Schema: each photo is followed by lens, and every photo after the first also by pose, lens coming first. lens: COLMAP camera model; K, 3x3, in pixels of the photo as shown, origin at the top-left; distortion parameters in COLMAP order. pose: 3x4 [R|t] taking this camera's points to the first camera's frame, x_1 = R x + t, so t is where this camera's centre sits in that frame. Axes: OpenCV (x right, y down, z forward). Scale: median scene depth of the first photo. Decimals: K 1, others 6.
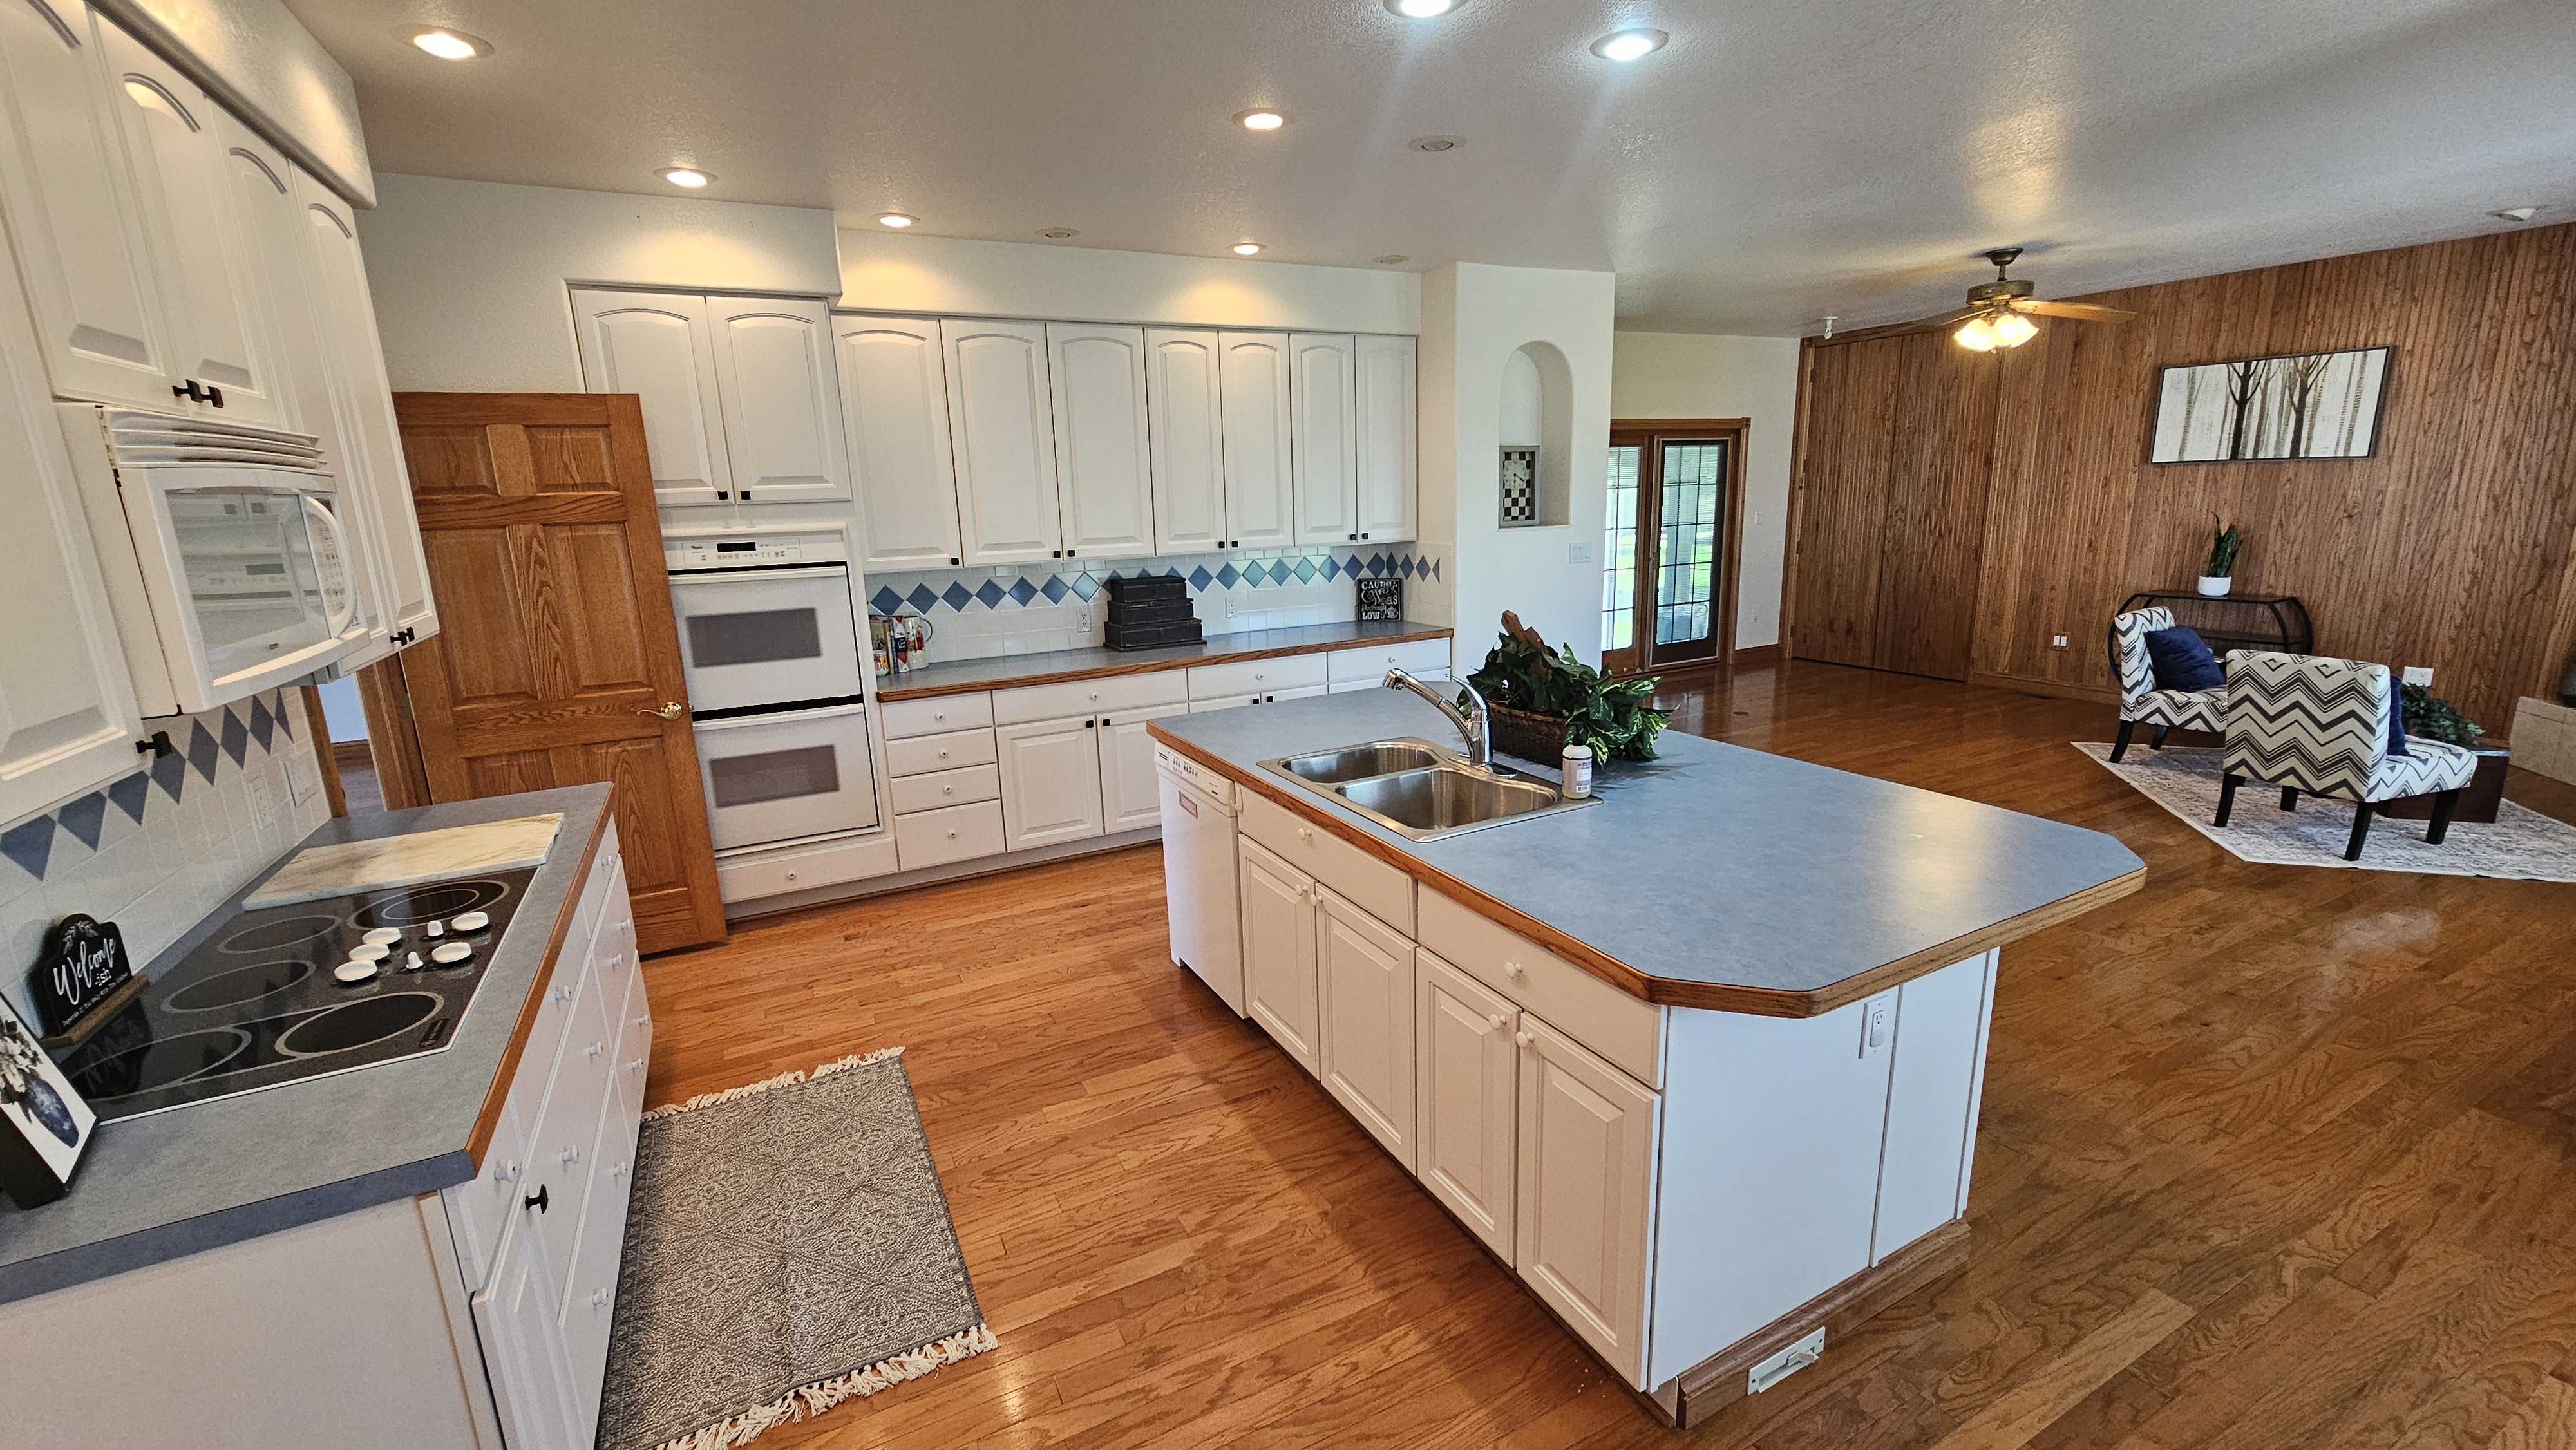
lens RADIAL K [[1050.5, 0, 1275.8], [0, 1050.5, 708.7], [0, 0, 1]] dist [0.001298, -0.000864]
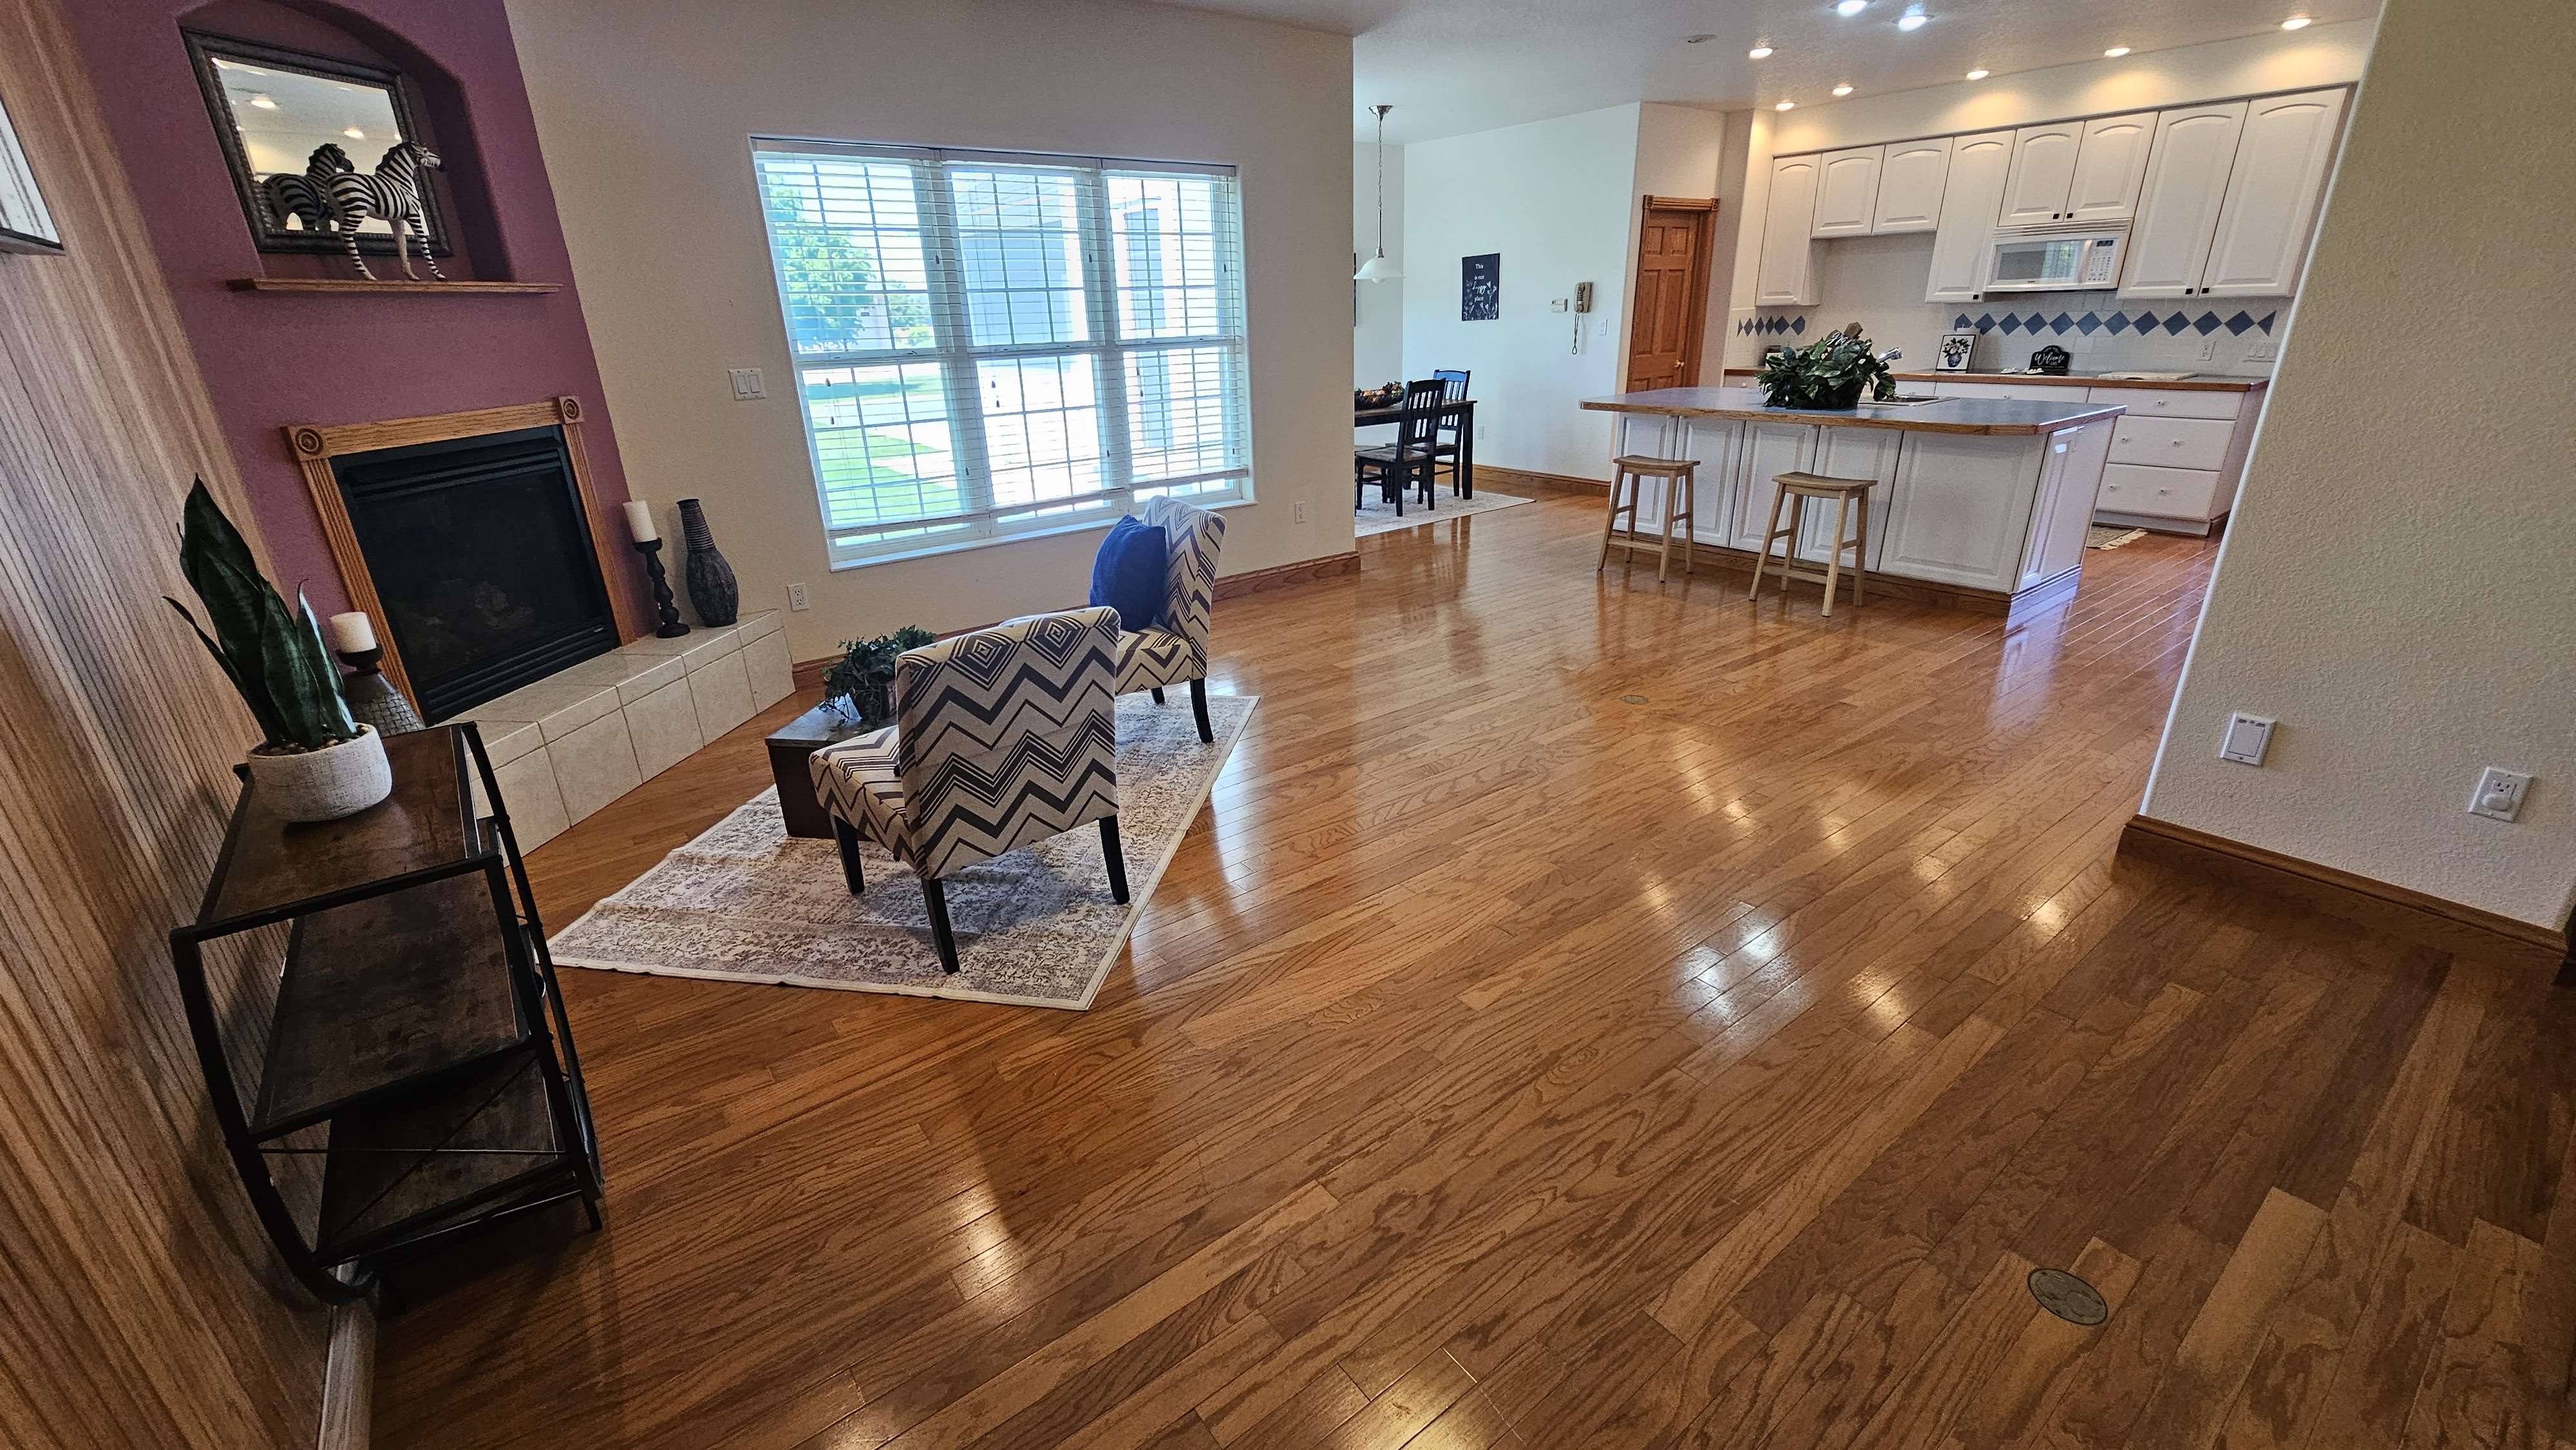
lens RADIAL K [[1050.5, 0, 1294.2], [0, 1050.5, 721.1], [0, 0, 1]] dist [0.001298, -0.000864]
pose [[-0.979042, 0.136212, -0.151401, 1.679685], [0.030227, 0.832369, 0.553397, -0.784463], [0.201401, 0.537223, -0.819042, 3.771110]]
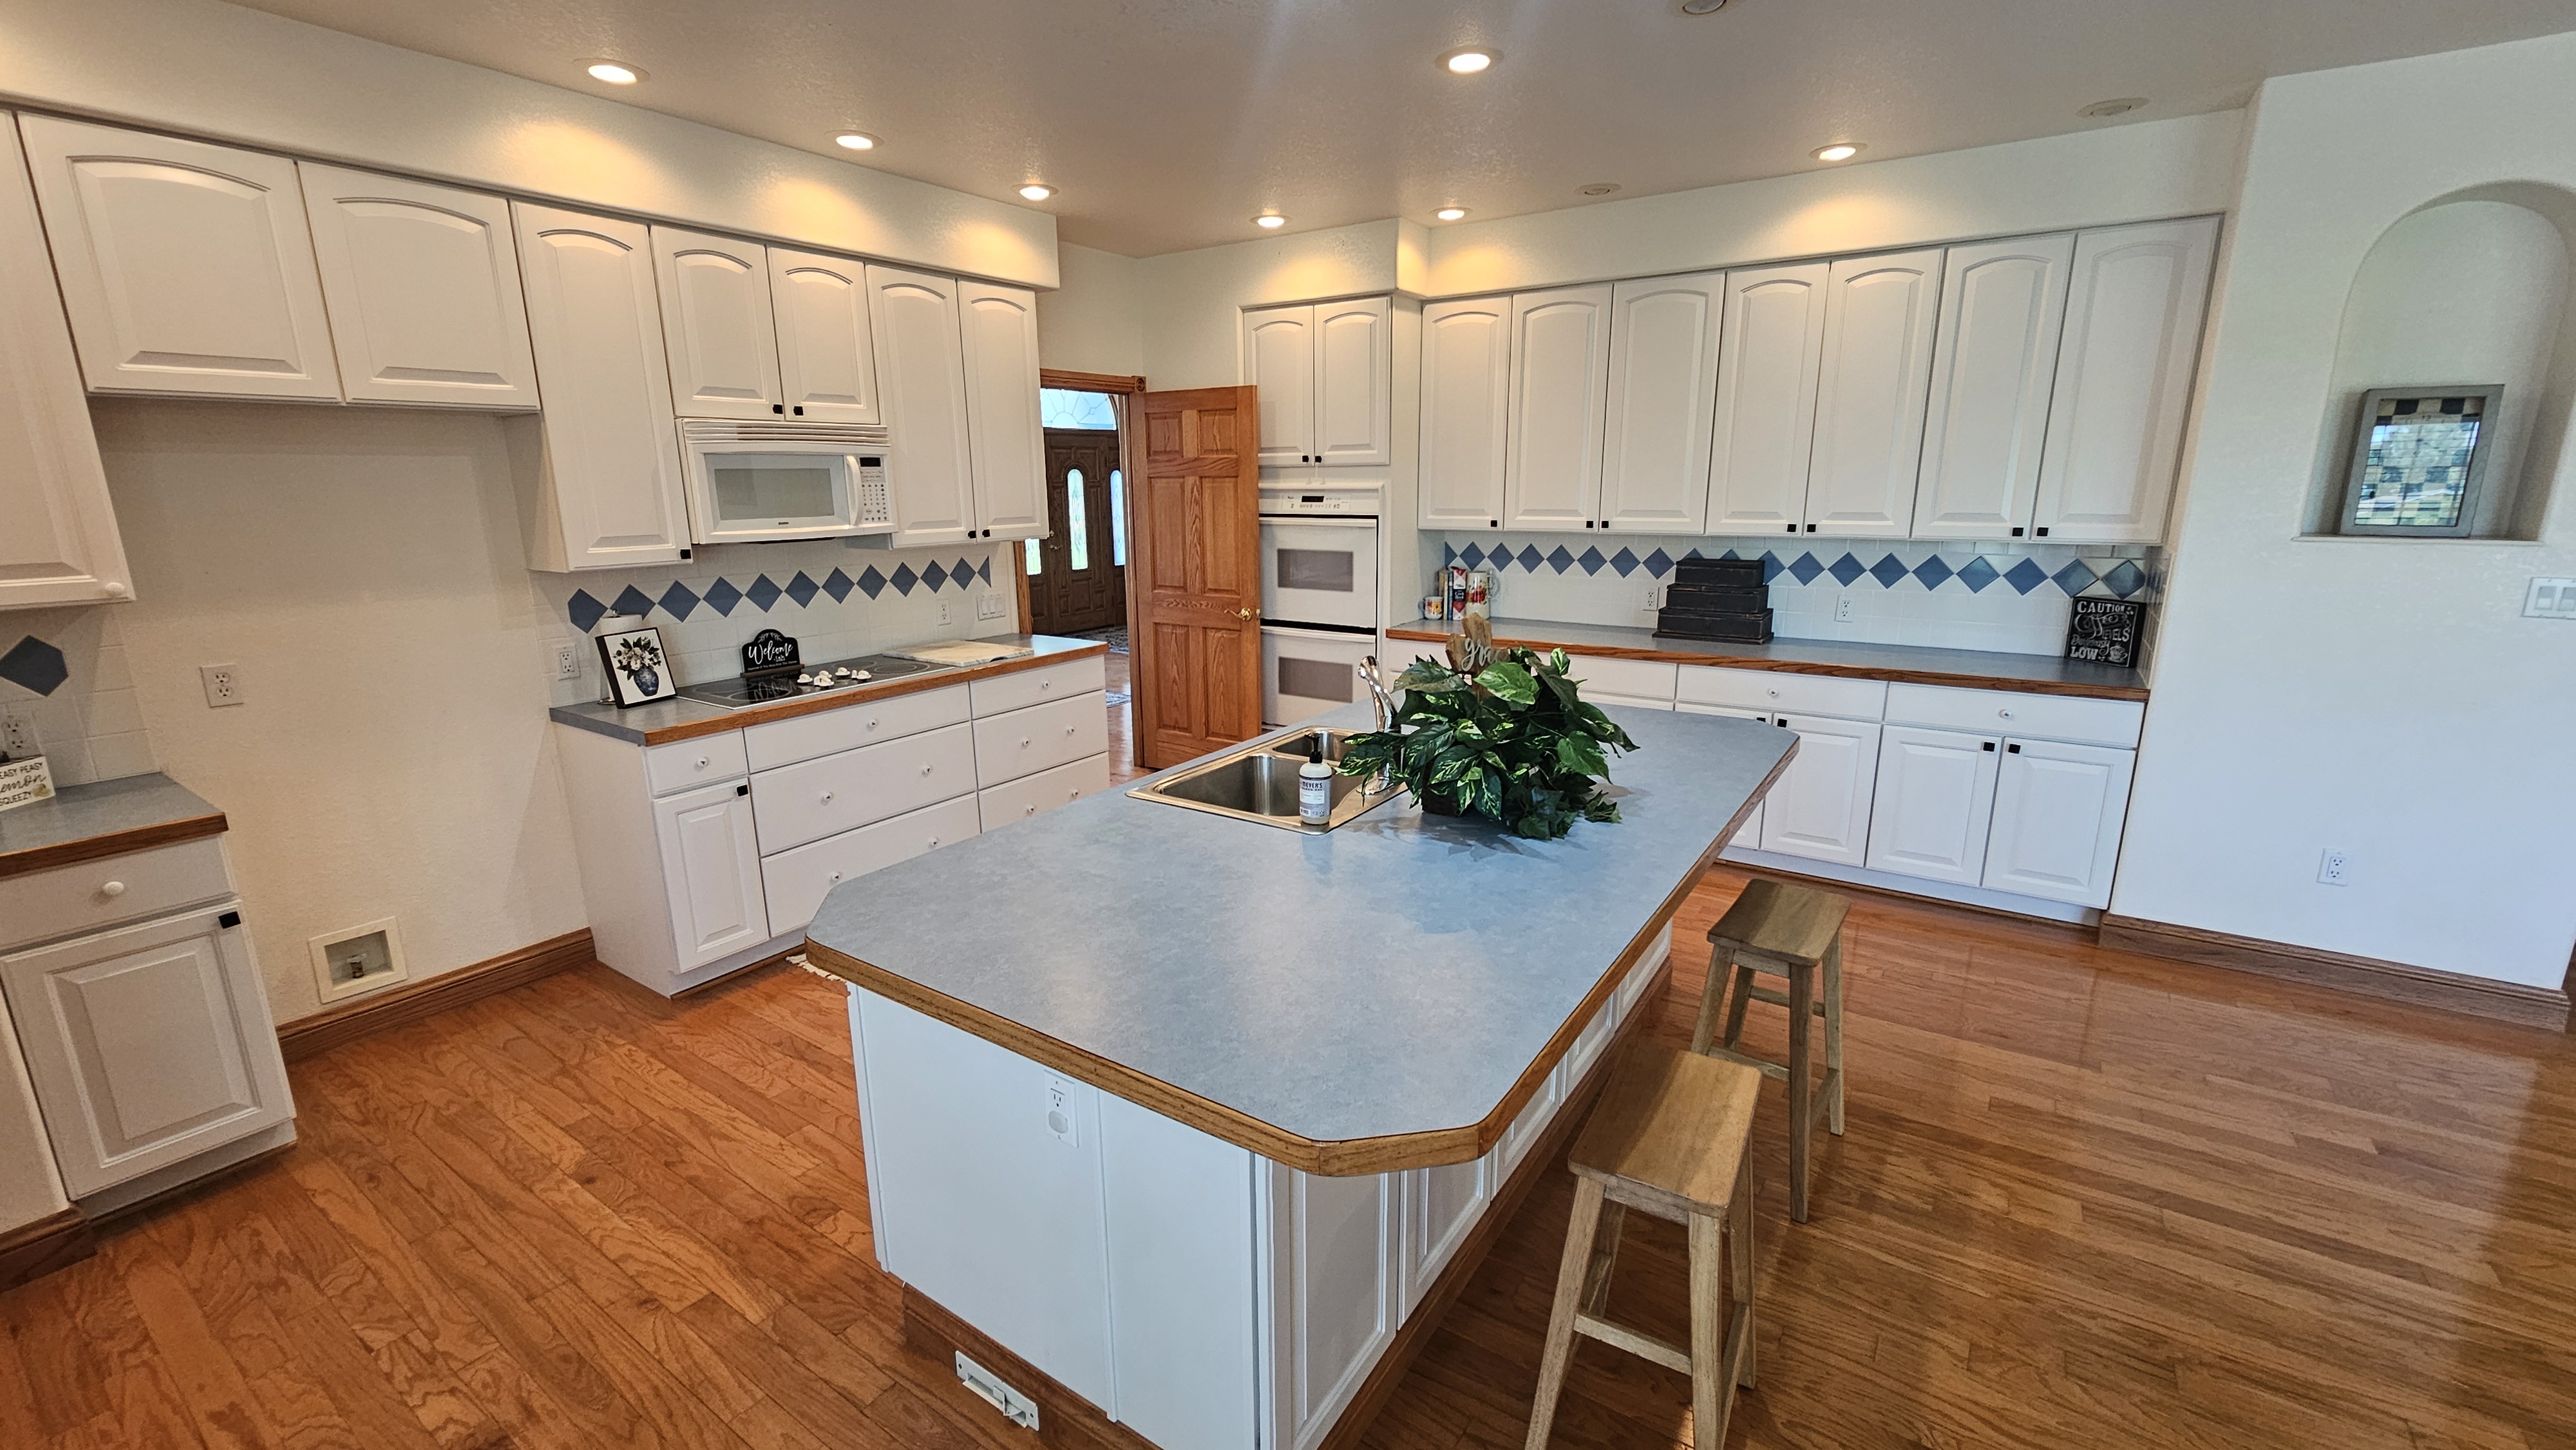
lens RADIAL K [[1050.5, 0, 1271.8], [0, 1050.5, 734.2], [0, 0, 1]] dist [0.001298, -0.000864]
pose [[0.476933, 0.241247, -0.845183, 0.573681], [-0.183708, 0.967717, 0.172557, -0.078434], [0.859527, 0.072968, 0.505855, 0.285467]]
